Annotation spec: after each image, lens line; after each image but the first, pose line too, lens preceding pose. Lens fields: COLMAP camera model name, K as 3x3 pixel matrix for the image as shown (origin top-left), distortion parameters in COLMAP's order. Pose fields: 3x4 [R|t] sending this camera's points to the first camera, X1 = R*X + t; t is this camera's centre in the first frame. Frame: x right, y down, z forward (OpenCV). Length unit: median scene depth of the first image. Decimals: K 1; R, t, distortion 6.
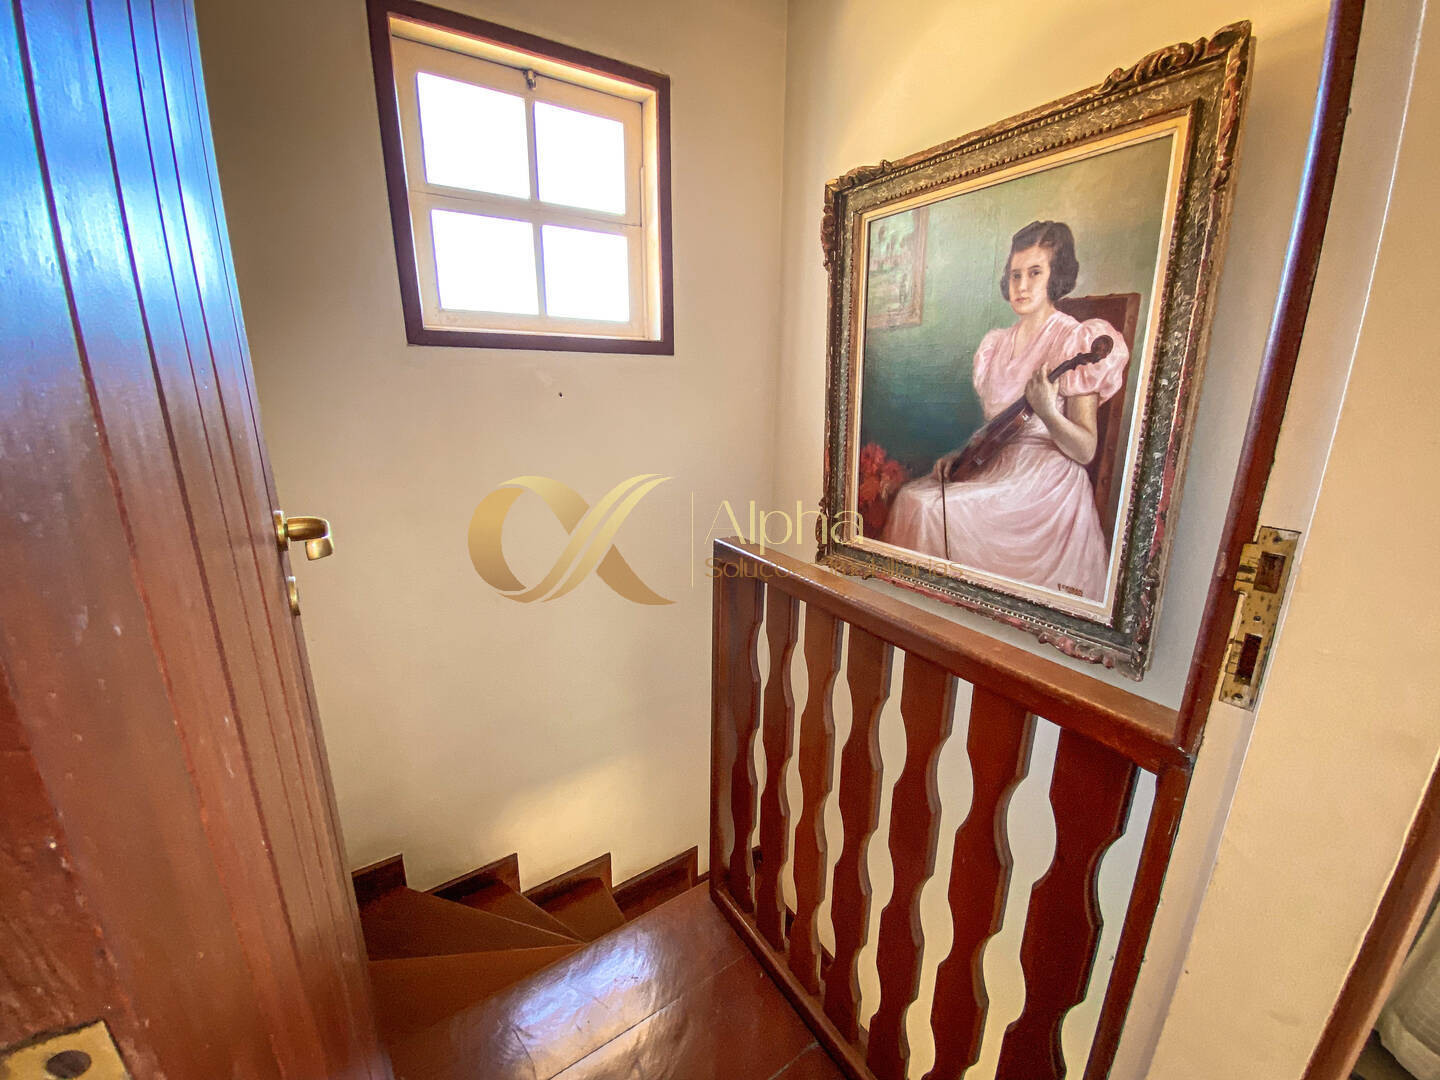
lens RADIAL K [[579.3, 0, 721.2], [0, 579.3, 538.9], [0, 0, 1]] dist [0.024569, -0.022962]
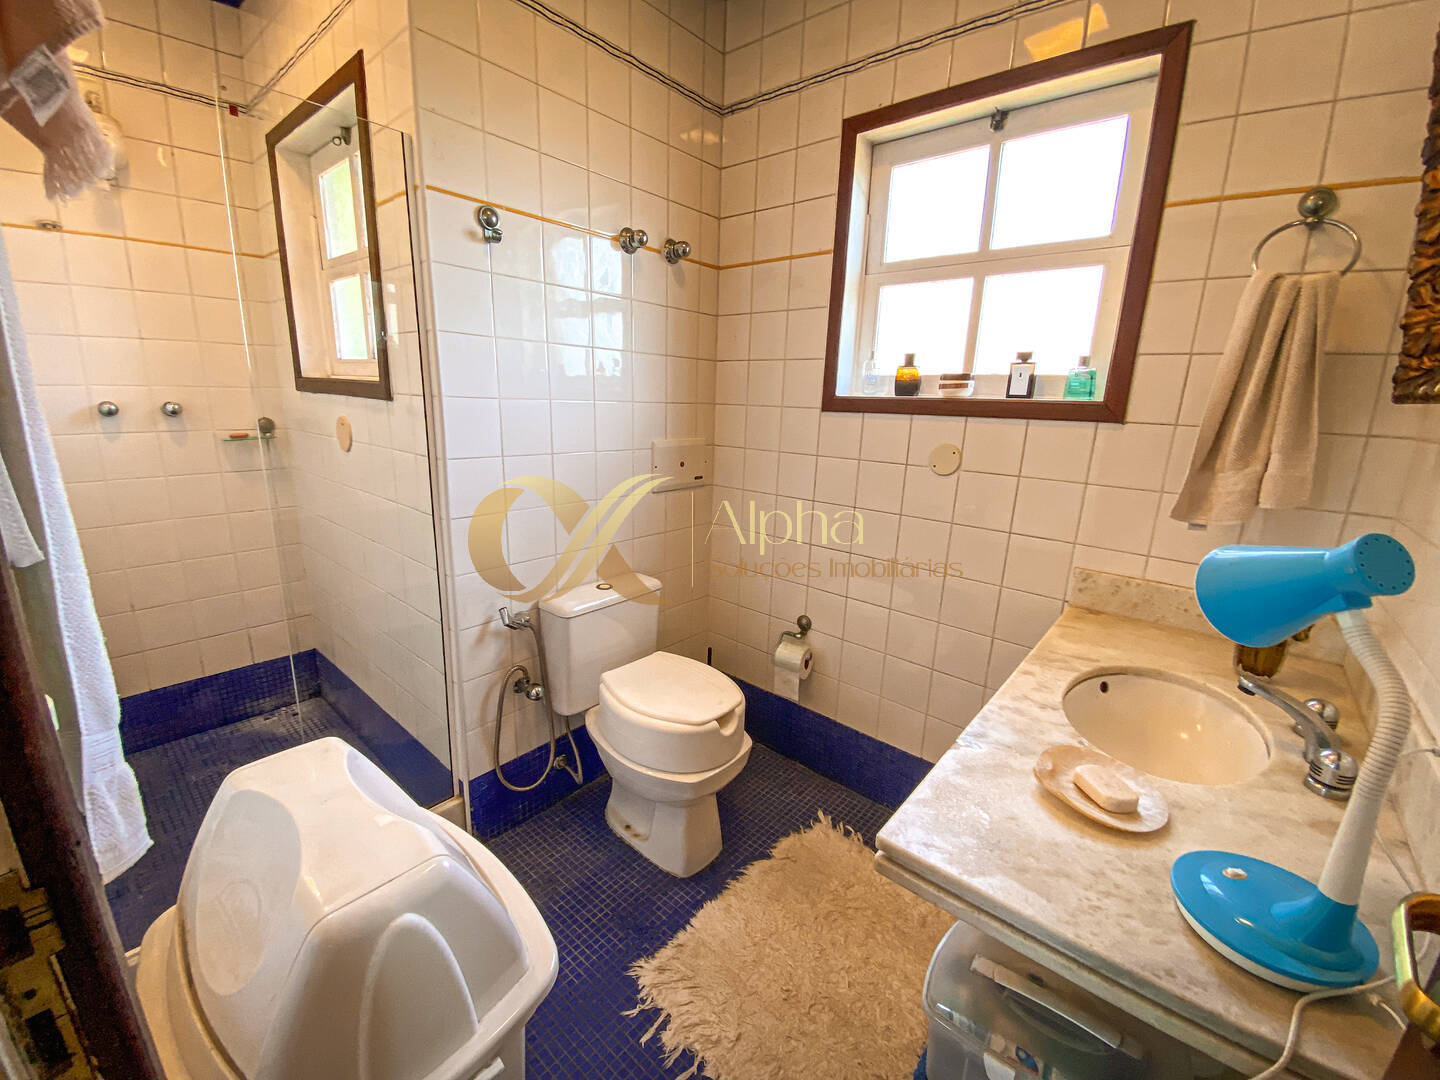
lens RADIAL K [[579.3, 0, 721.2], [0, 579.3, 538.9], [0, 0, 1]] dist [0.024569, -0.022962]
pose [[0.271739, 0.239258, -0.932156, 0.531683], [-0.286312, 0.944843, 0.159050, -0.187768], [0.918795, 0.223667, 0.325253, 0.436450]]
